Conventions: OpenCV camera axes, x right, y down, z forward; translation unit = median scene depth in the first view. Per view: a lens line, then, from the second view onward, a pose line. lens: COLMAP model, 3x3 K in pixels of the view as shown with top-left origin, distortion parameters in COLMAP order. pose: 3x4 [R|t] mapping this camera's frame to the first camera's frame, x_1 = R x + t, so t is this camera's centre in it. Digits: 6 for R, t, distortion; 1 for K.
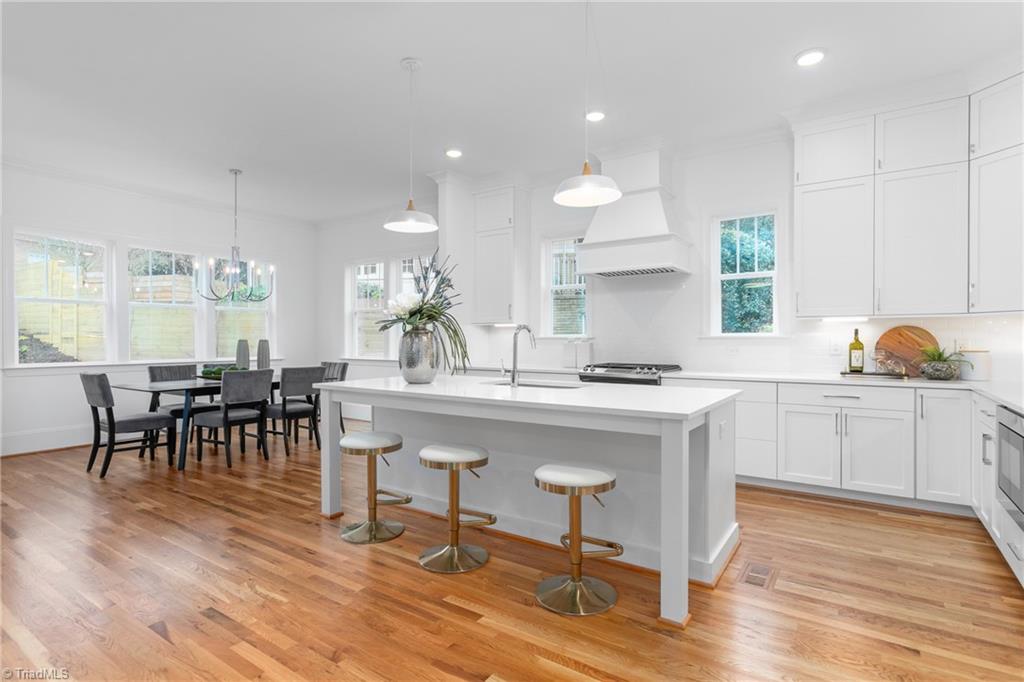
lens RADIAL K [[512.3, 0, 510.9], [0, 512.3, 341.5], [0, 0, 1]] dist [-0.003253, -0.000067]
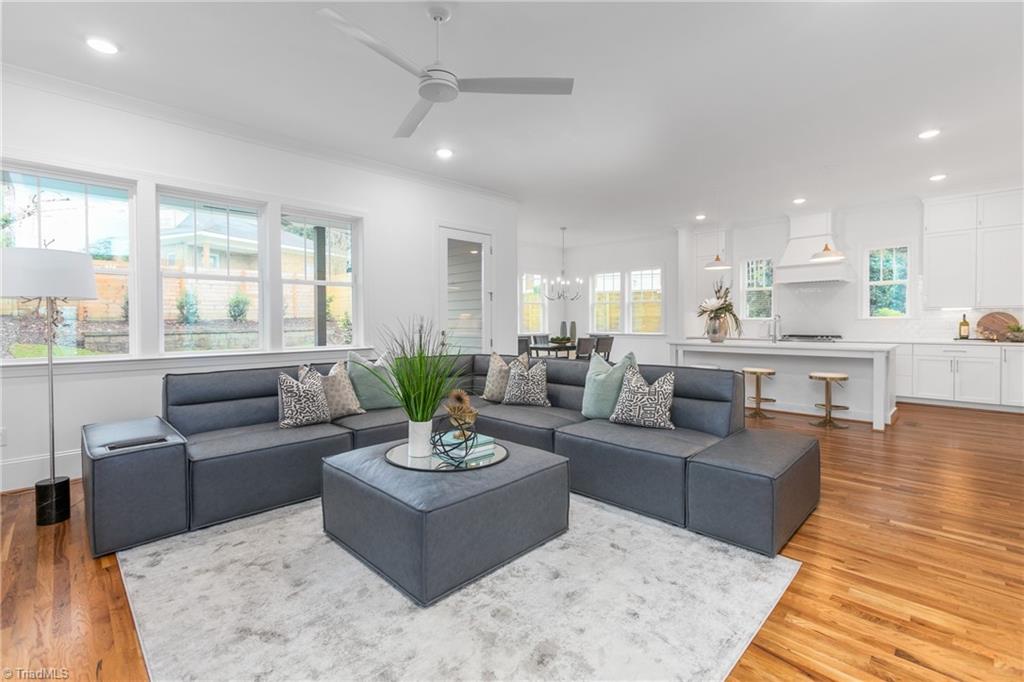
lens RADIAL K [[451.8, 0, 519.6], [0, 451.8, 326.6], [0, 0, 1]] dist [0.005454, 0.000760]
pose [[0.982584, -0.000877, -0.185819, -0.557187], [0.001959, 0.999982, 0.005644, 0.006930], [0.185811, -0.005910, 0.982568, -0.850484]]
